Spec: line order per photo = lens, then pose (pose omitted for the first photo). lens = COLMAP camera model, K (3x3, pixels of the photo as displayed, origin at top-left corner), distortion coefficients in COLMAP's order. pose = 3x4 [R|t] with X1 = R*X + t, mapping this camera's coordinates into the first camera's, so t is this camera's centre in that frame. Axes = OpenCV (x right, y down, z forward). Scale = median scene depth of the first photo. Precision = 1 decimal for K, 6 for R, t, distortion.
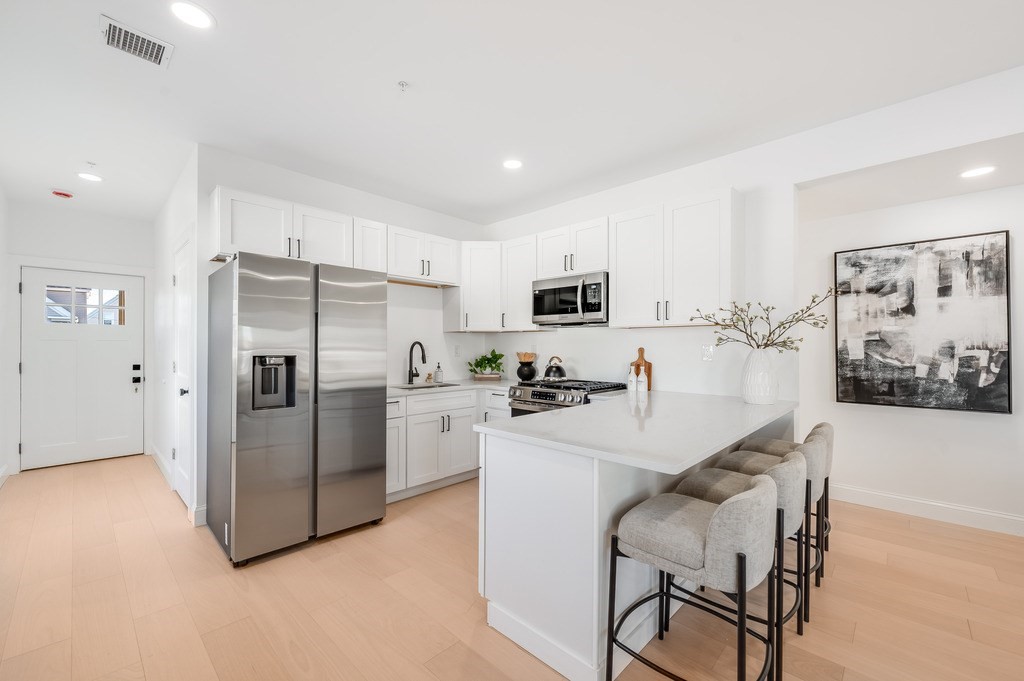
lens RADIAL K [[410.7, 0, 505.0], [0, 410.7, 343.1], [0, 0, 1]] dist [0.001298, -0.001390]
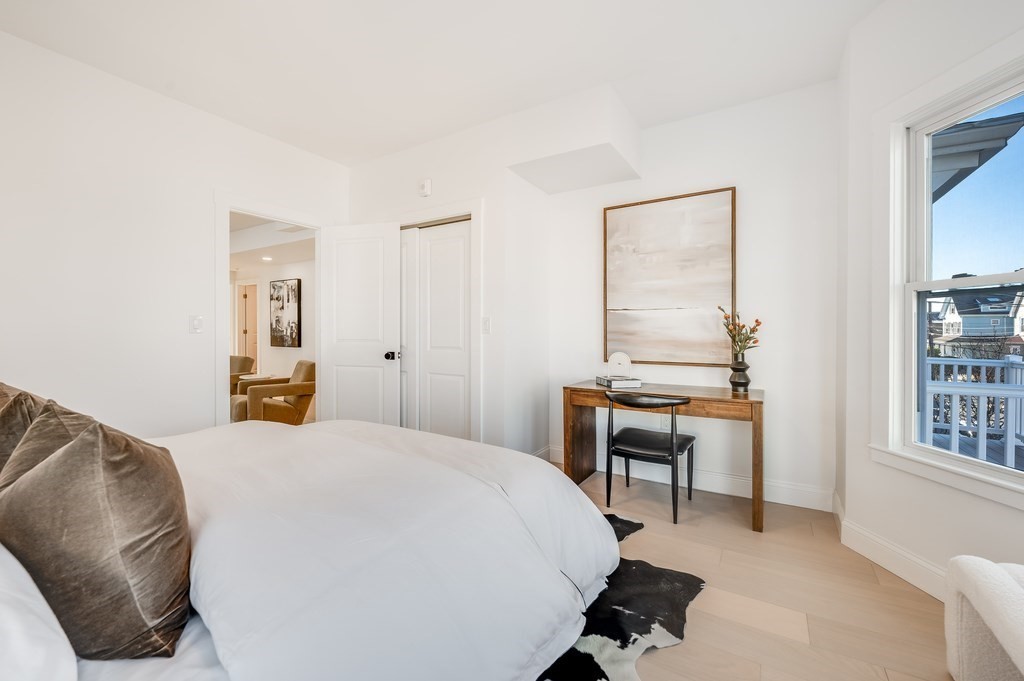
lens RADIAL K [[410.7, 0, 509.5], [0, 410.7, 339.3], [0, 0, 1]] dist [0.001298, -0.001390]
pose [[0.979701, 0.008407, 0.200290, 1.701692], [-0.013475, 0.999622, 0.023954, 0.030505], [-0.200013, -0.026167, 0.979444, -1.587772]]
